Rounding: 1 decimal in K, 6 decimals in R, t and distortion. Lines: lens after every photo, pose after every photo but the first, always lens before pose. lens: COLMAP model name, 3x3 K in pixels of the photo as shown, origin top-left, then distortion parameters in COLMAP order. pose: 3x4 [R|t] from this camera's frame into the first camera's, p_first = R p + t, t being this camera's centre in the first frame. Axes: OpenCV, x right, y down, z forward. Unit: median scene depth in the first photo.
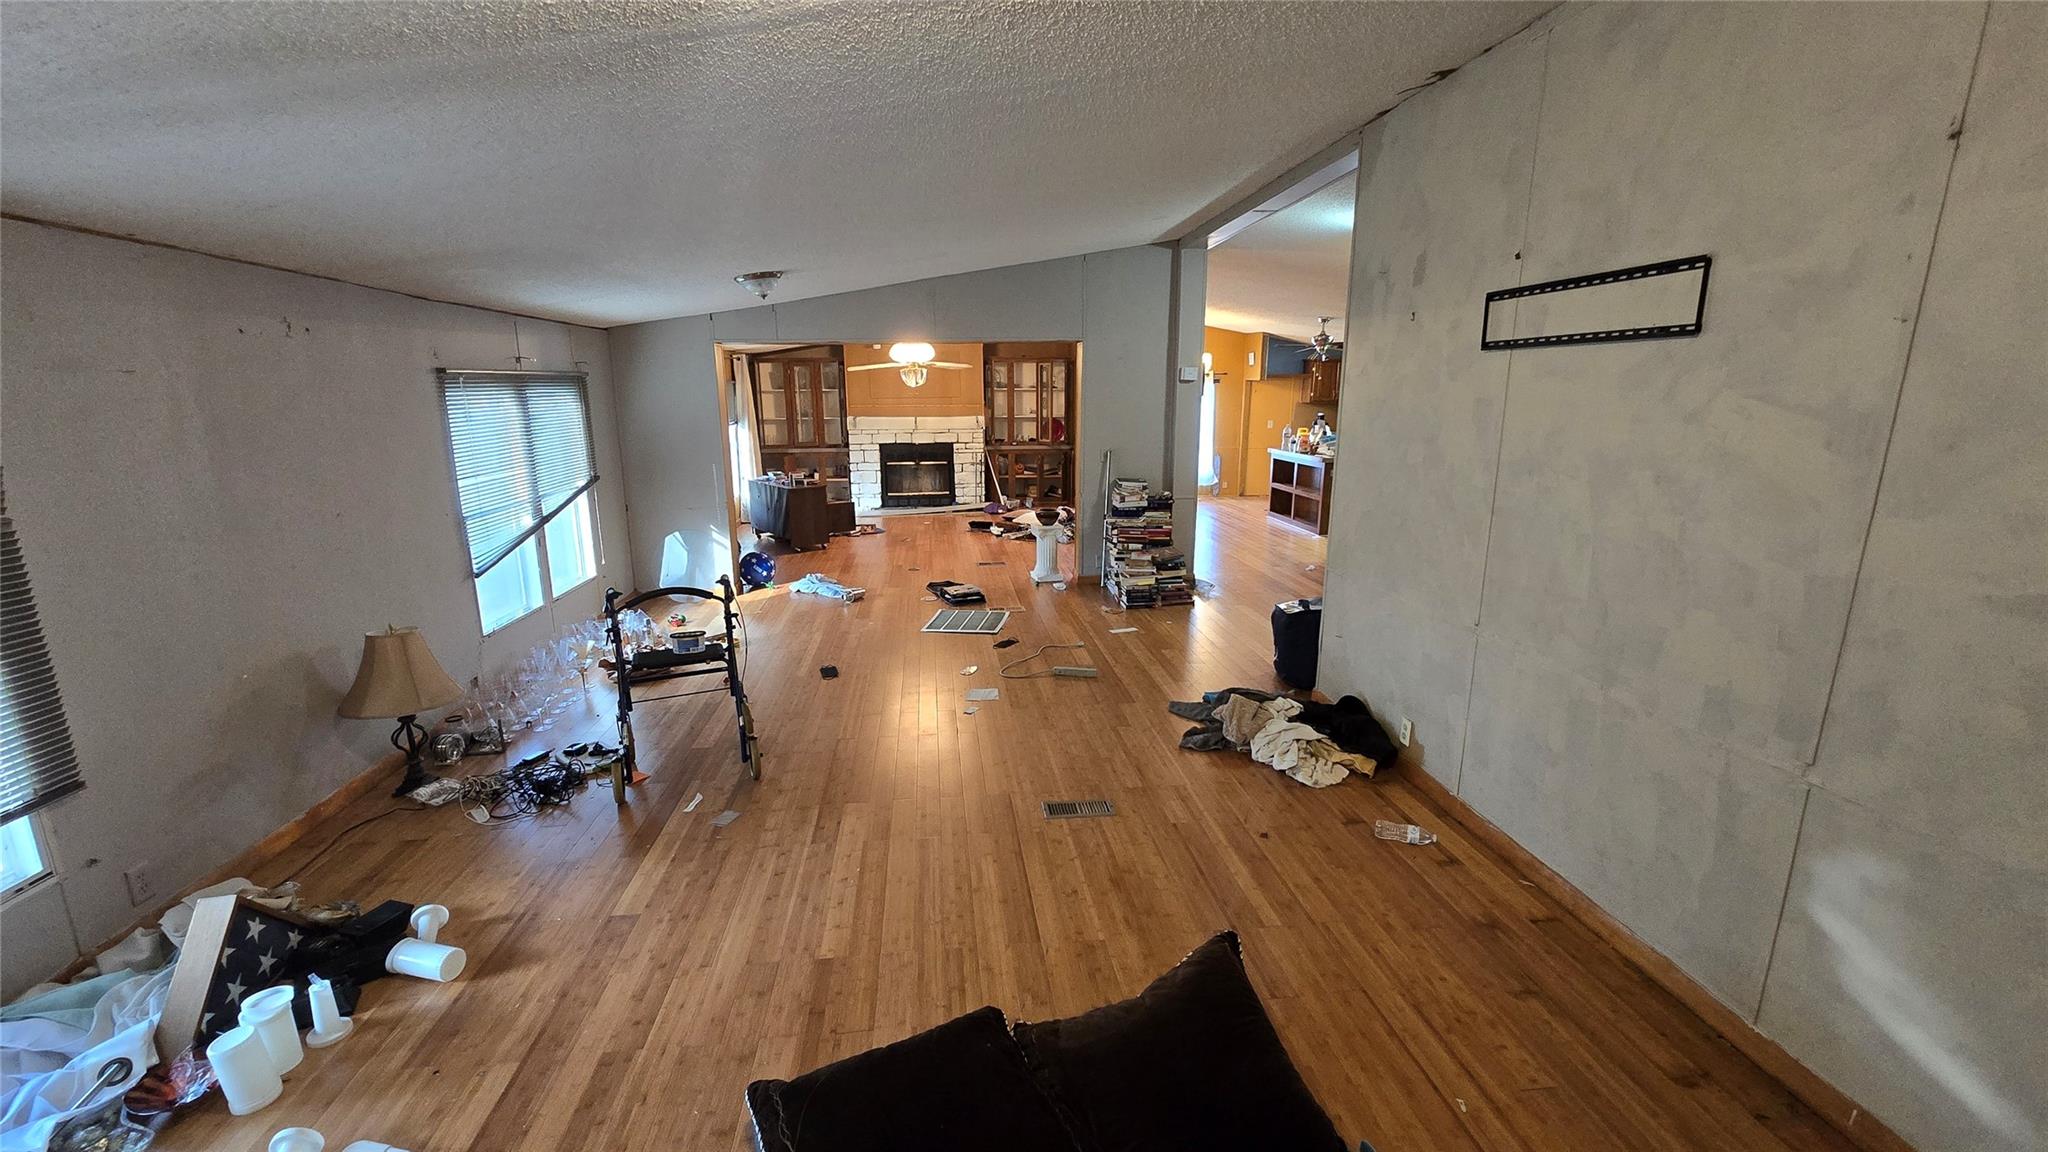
lens RADIAL K [[837.6, 0, 1027.4], [0, 837.6, 572.6], [0, 0, 1]] dist [-0.004918, 0.001029]
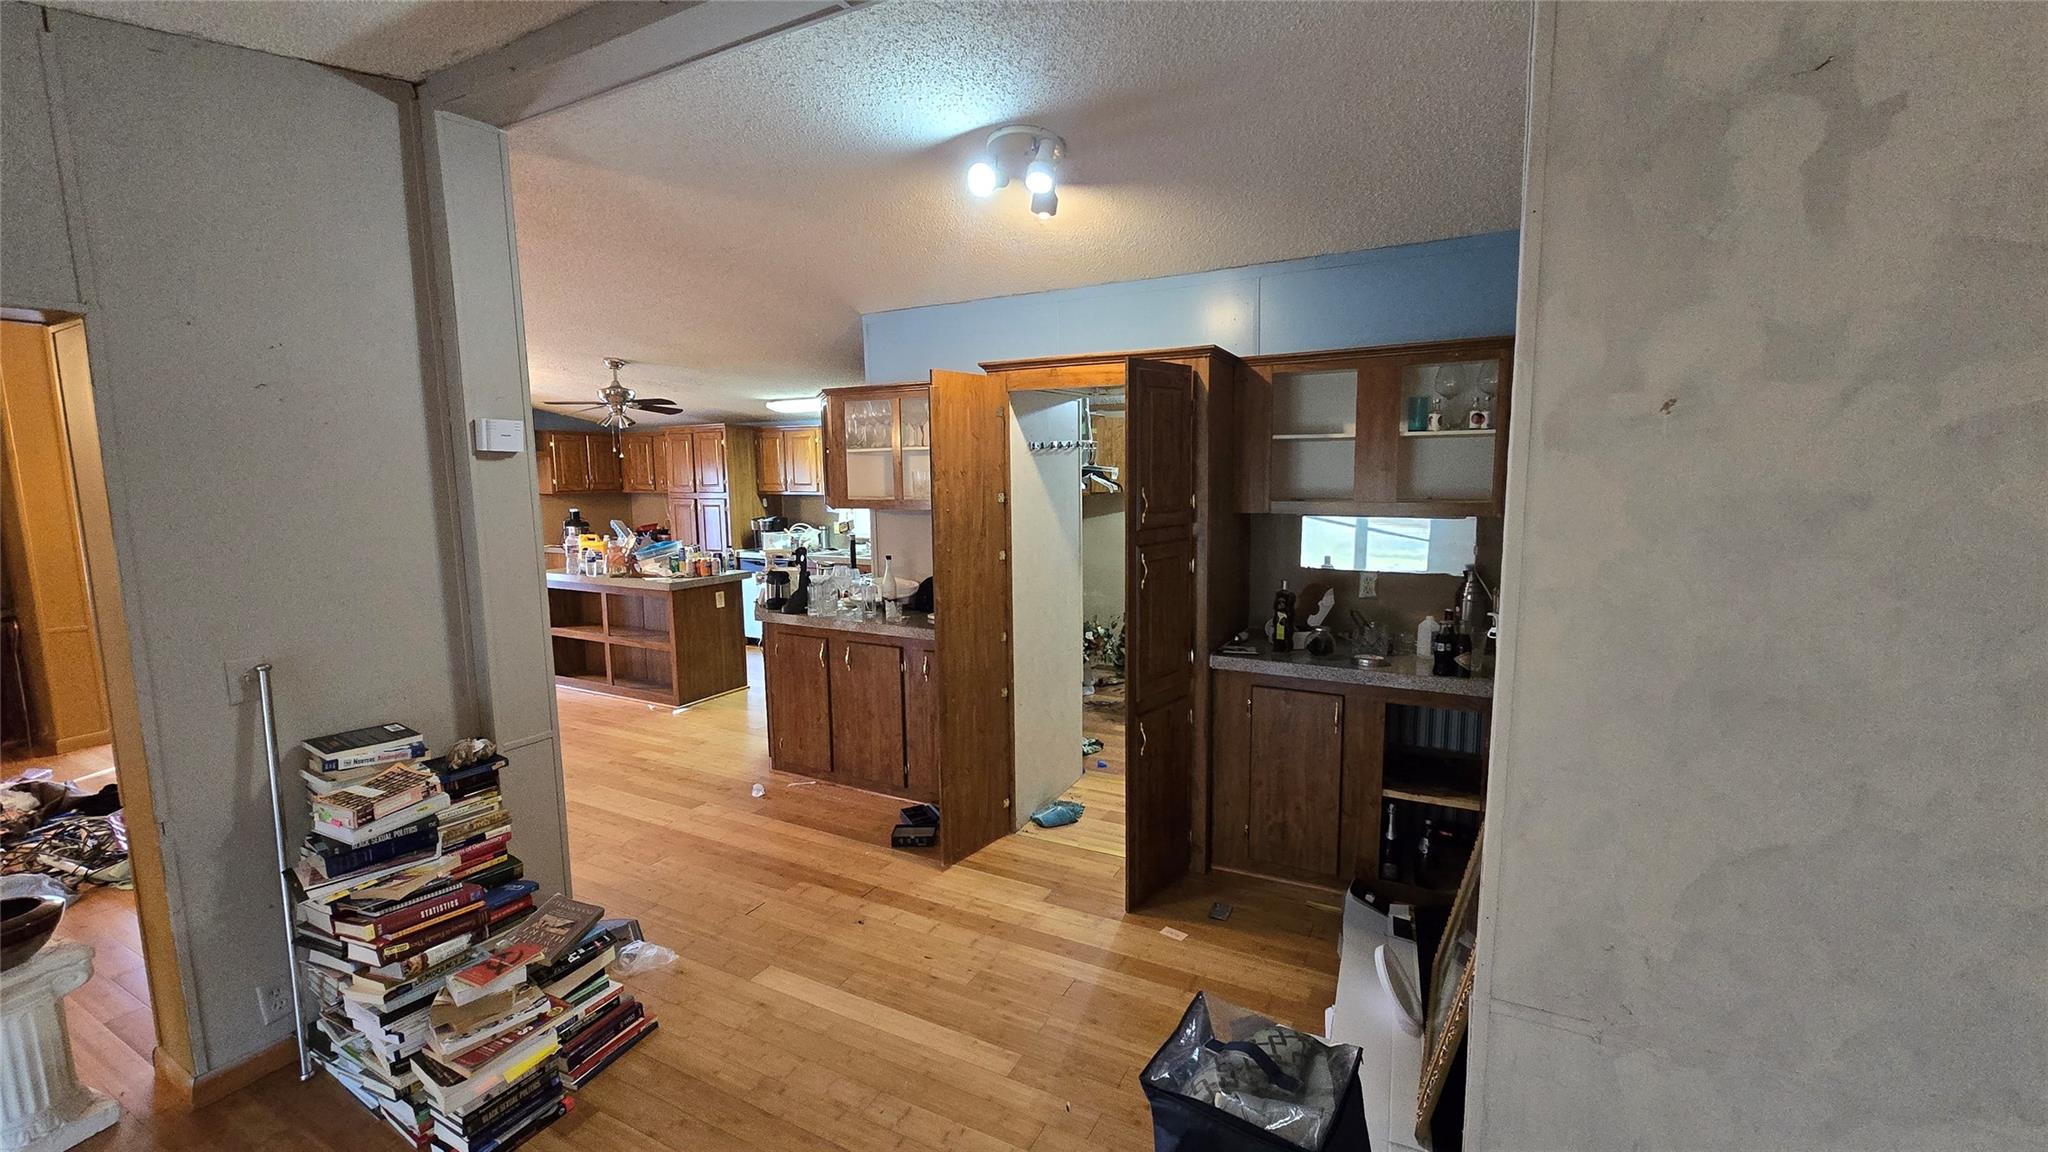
lens RADIAL K [[837.6, 0, 1035.4], [0, 837.6, 574.1], [0, 0, 1]] dist [-0.004918, 0.001029]
pose [[0.565136, -0.111172, 0.817473, 0.007598], [0.188416, 0.982084, 0.003302, -0.130909], [-0.803194, 0.152159, 0.575958, 0.594529]]
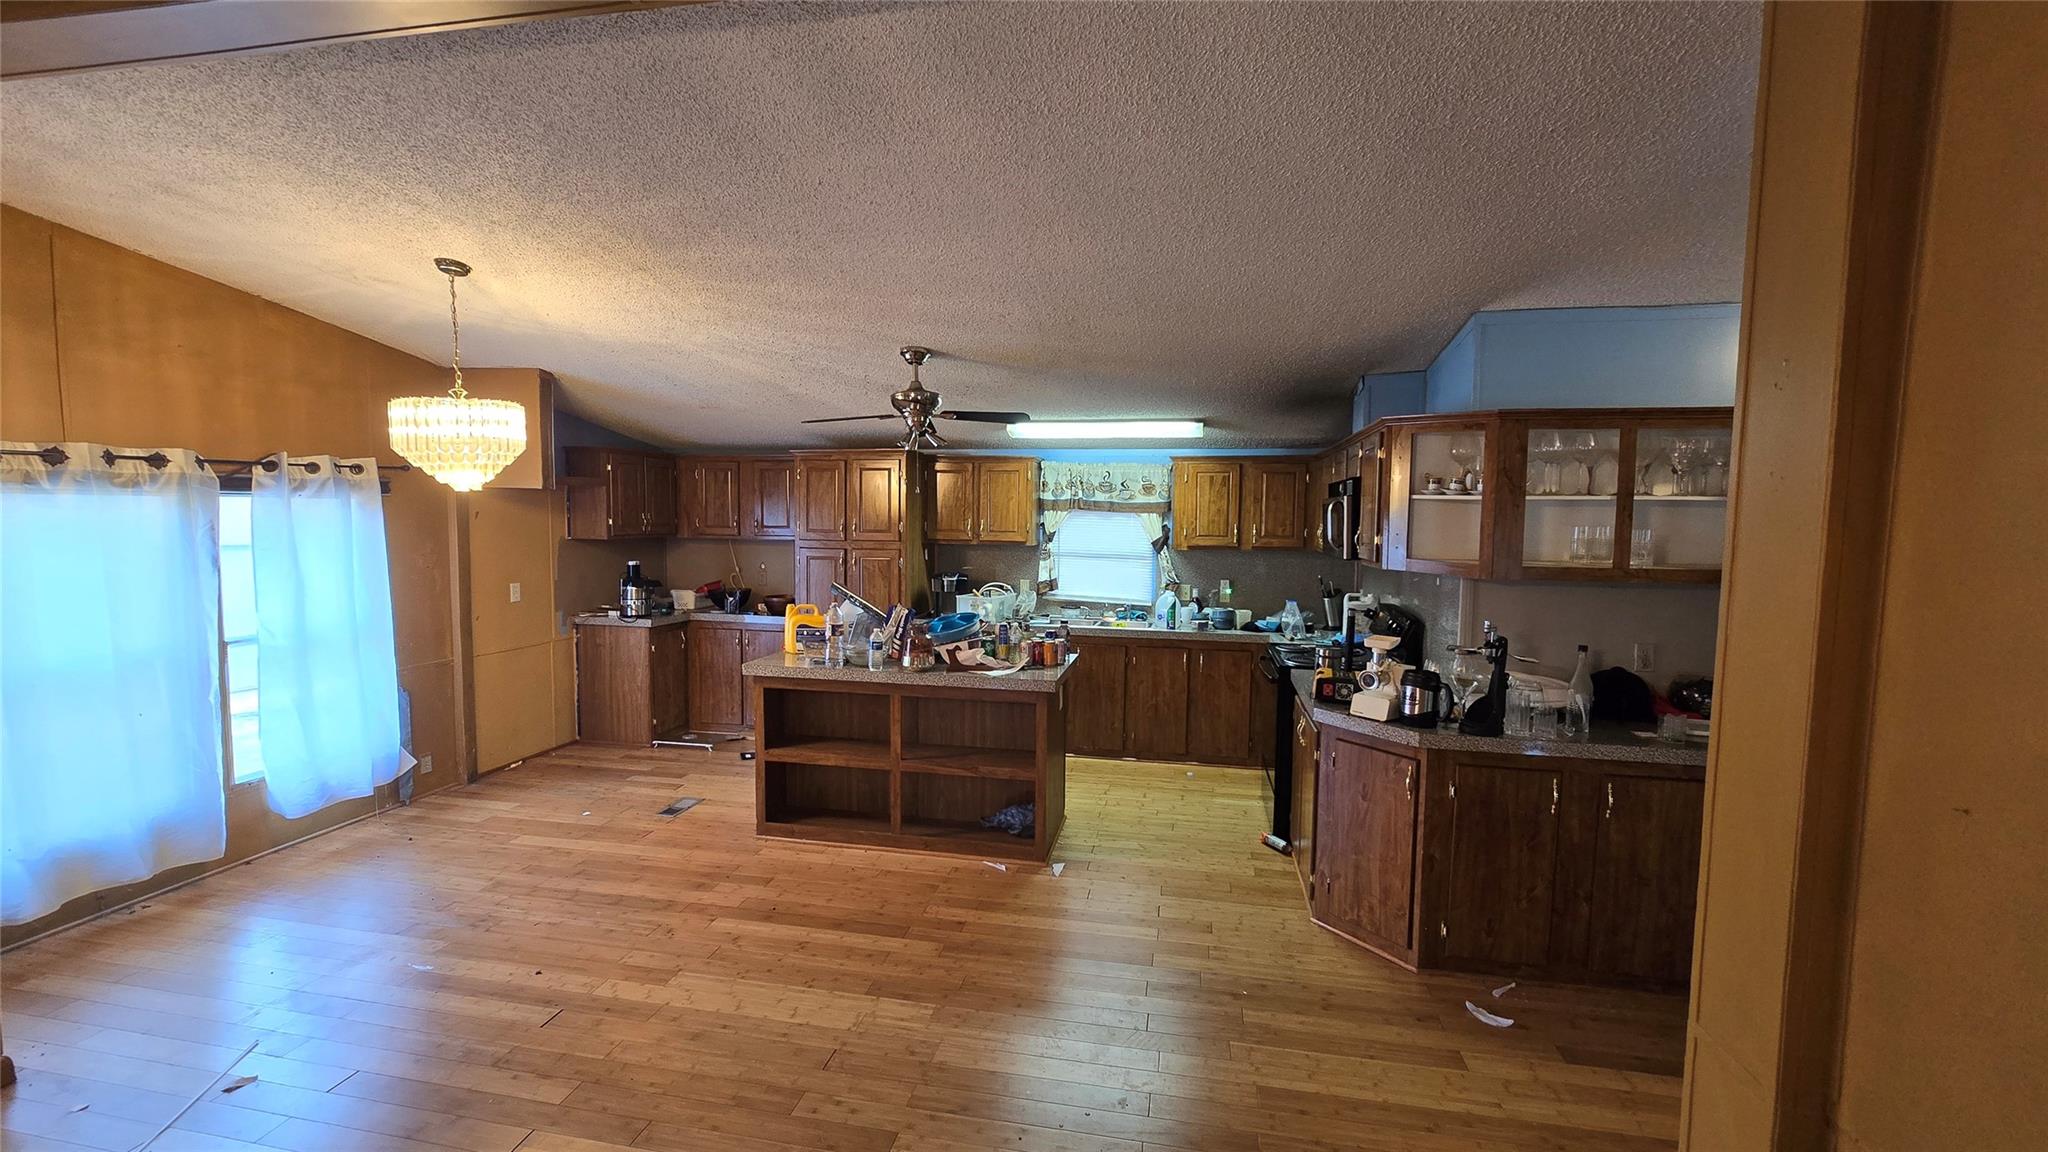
lens RADIAL K [[837.6, 0, 1031.9], [0, 837.6, 571.8], [0, 0, 1]] dist [-0.004918, 0.001029]
pose [[0.297597, -0.068056, 0.952263, -0.054338], [0.193286, 0.981094, 0.009711, -0.269647], [-0.934921, 0.181169, 0.305125, 1.203041]]
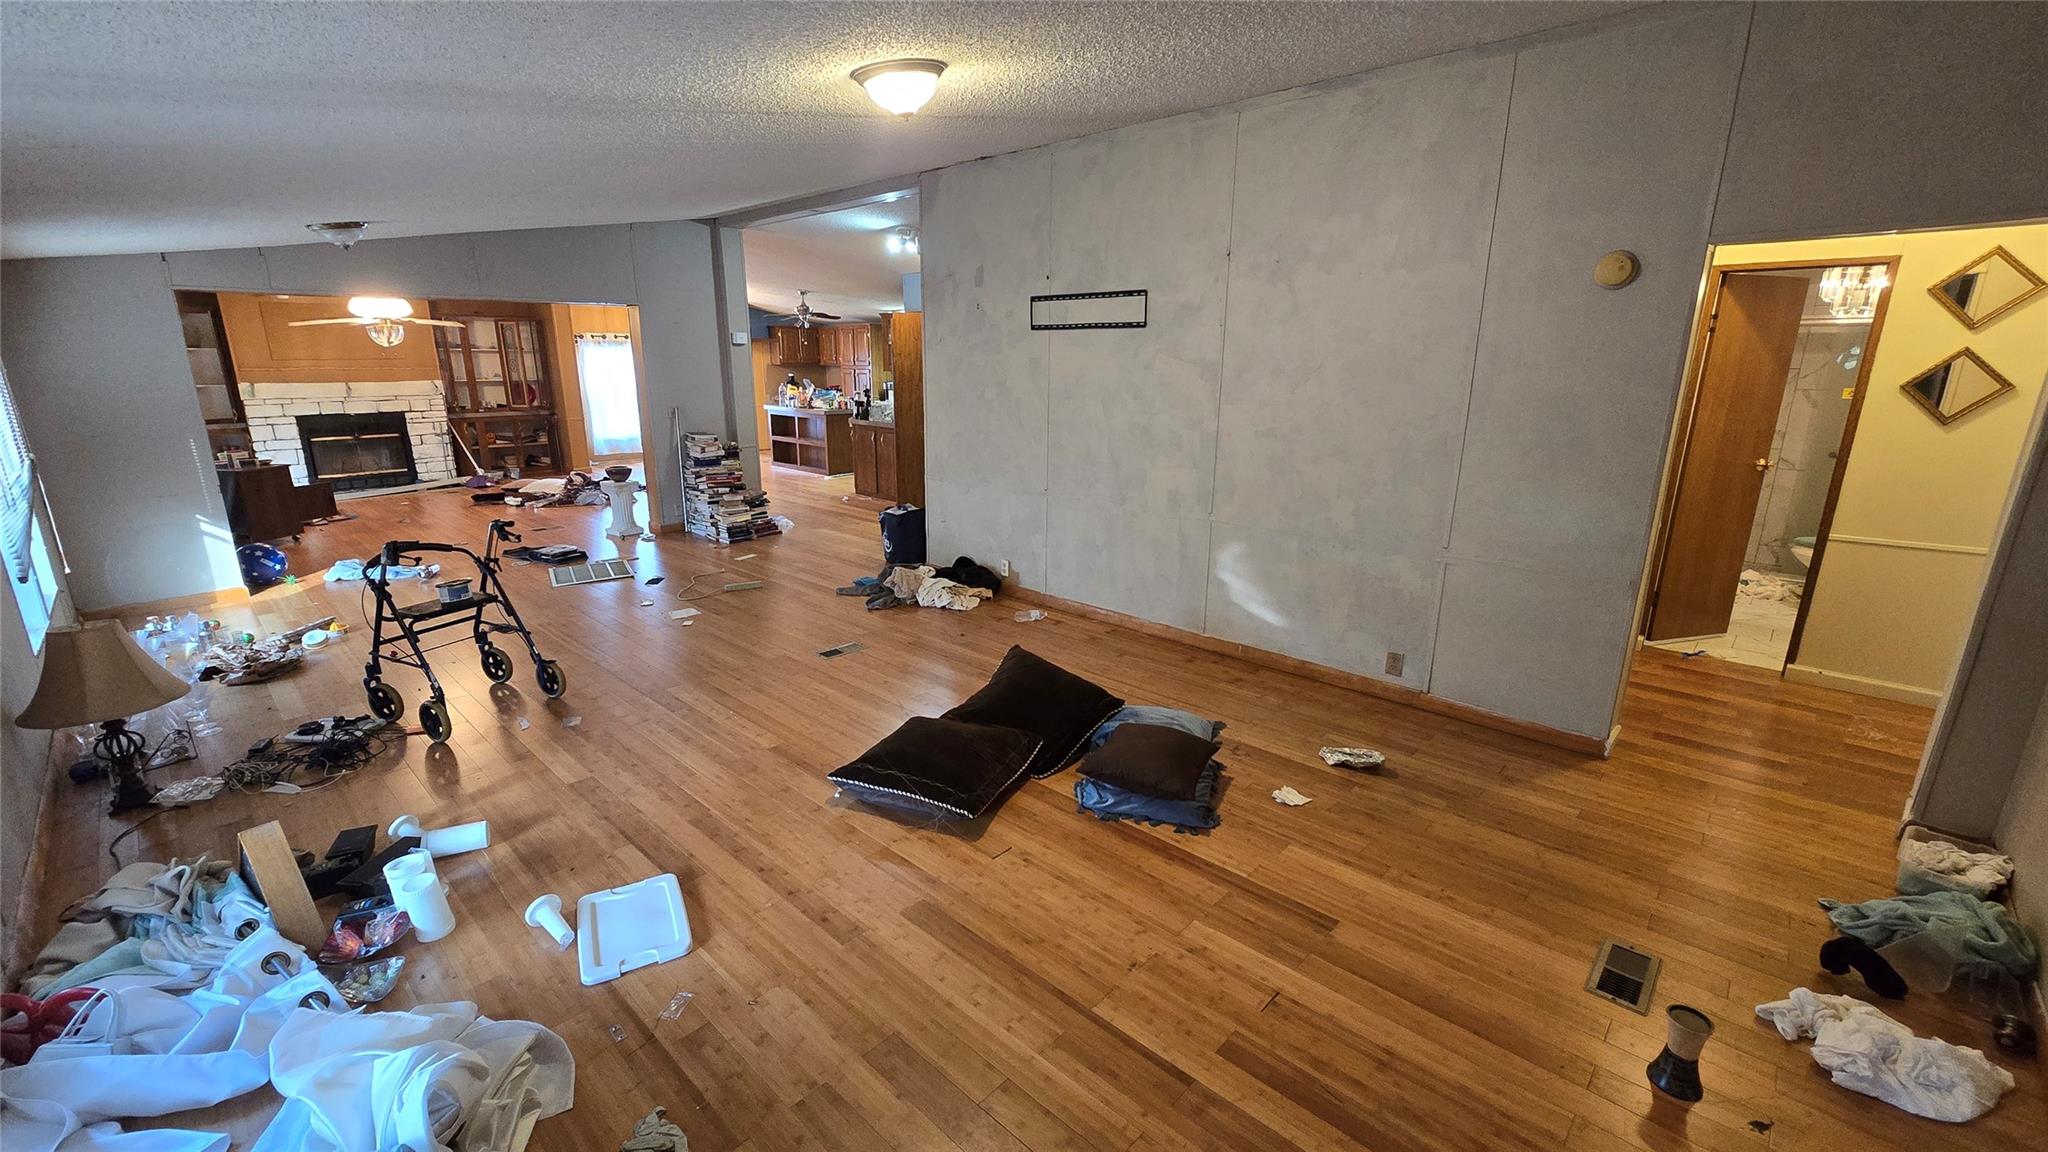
lens RADIAL K [[837.6, 0, 1036.2], [0, 837.6, 576.9], [0, 0, 1]] dist [-0.004918, 0.001029]
pose [[0.762437, -0.160201, 0.626917, -0.277181], [0.131127, 0.987017, 0.092748, 0.035418], [-0.633637, 0.011491, 0.773545, -0.152332]]
